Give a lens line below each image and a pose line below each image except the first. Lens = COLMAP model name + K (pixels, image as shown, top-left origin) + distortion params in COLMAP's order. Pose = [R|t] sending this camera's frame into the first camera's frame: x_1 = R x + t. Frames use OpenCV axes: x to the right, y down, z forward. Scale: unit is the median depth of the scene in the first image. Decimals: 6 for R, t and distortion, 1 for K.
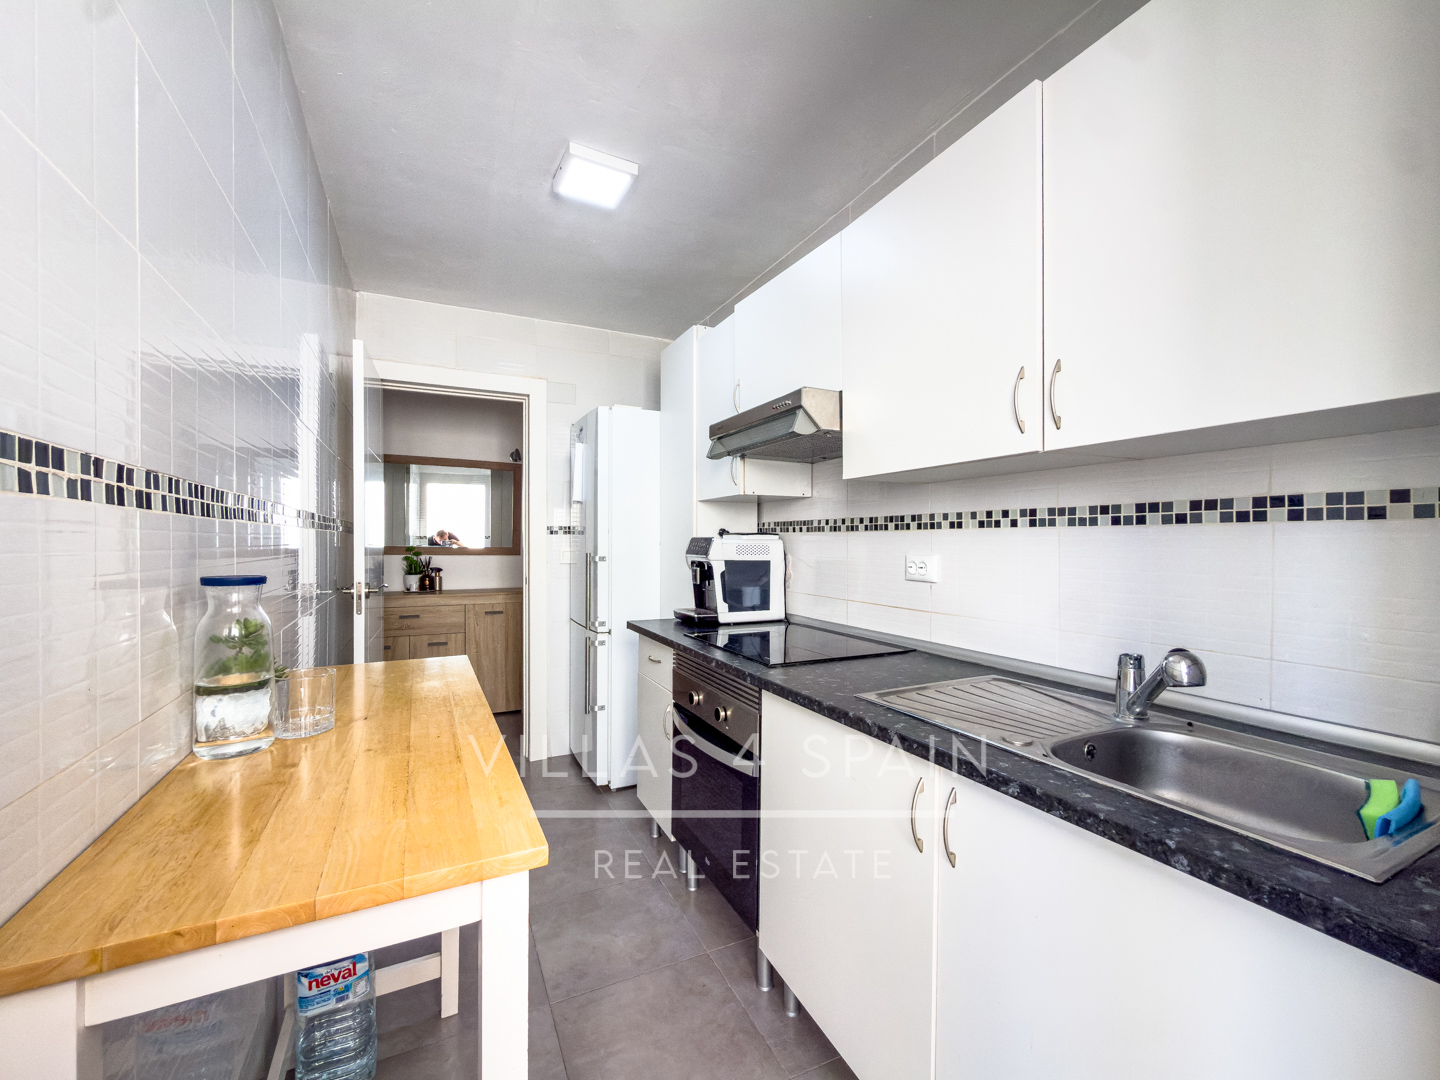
lens RADIAL K [[580.3, 0, 693.1], [0, 580.3, 547.9], [0, 0, 1]] dist [-0.000738, 0.000098]
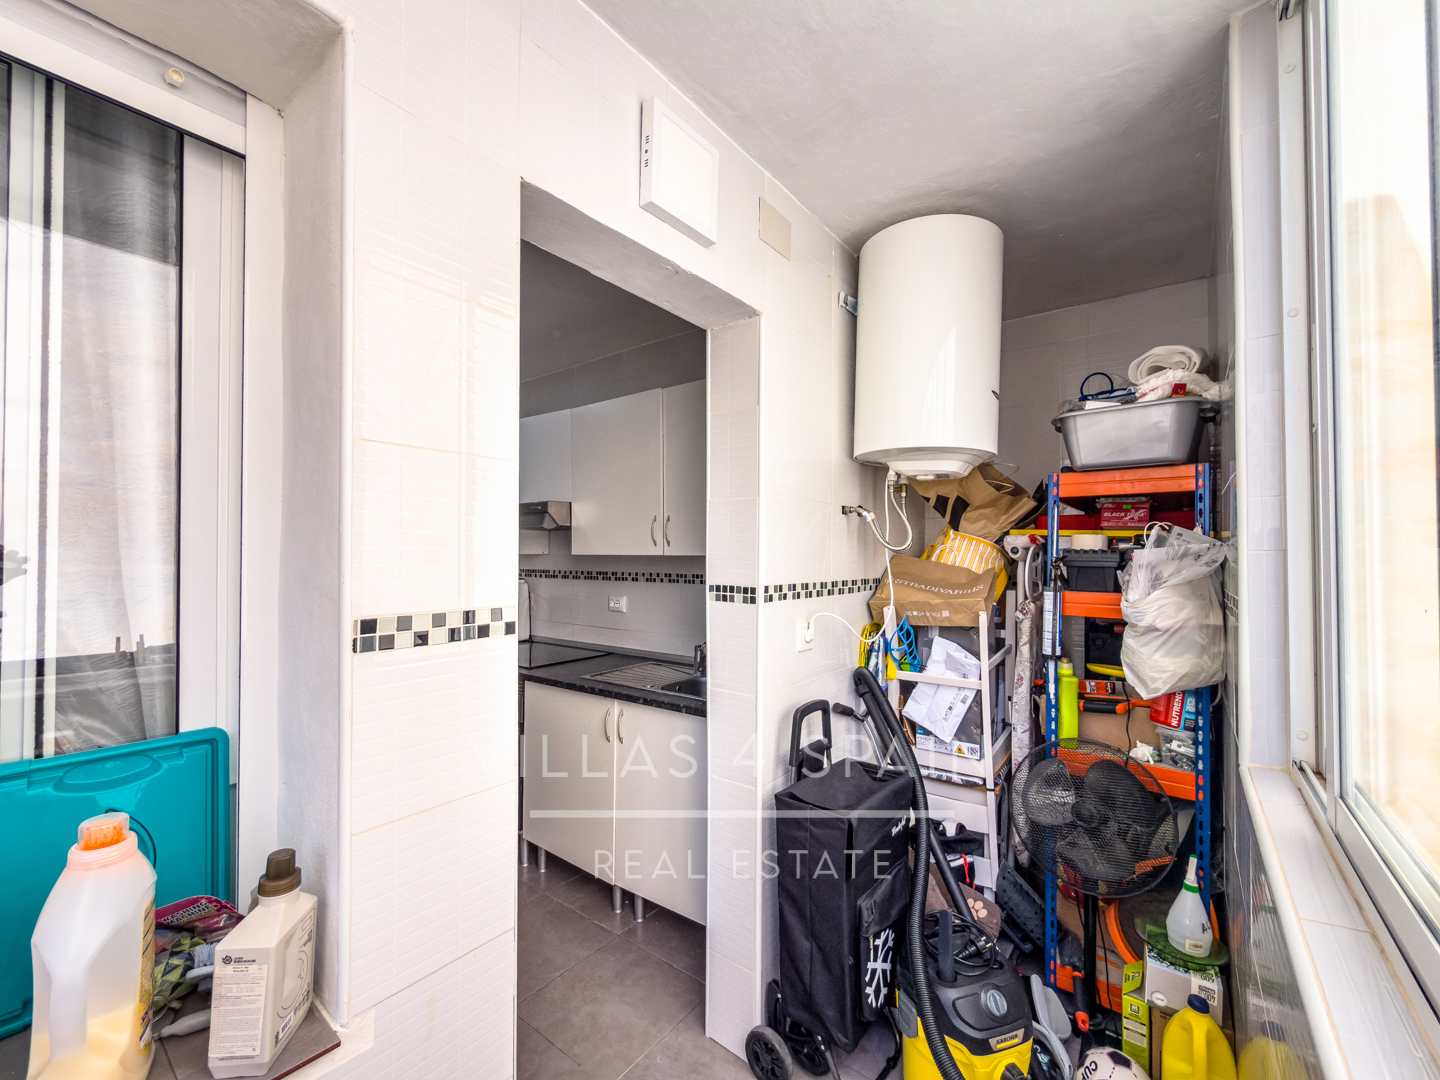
lens RADIAL K [[580.3, 0, 708.0], [0, 580.3, 546.9], [0, 0, 1]] dist [-0.000738, 0.000098]
pose [[0.878761, 0.009609, 0.477165, -0.190400], [0.003304, 0.999651, -0.026214, -0.089488], [-0.477250, 0.024613, 0.878423, -0.644125]]
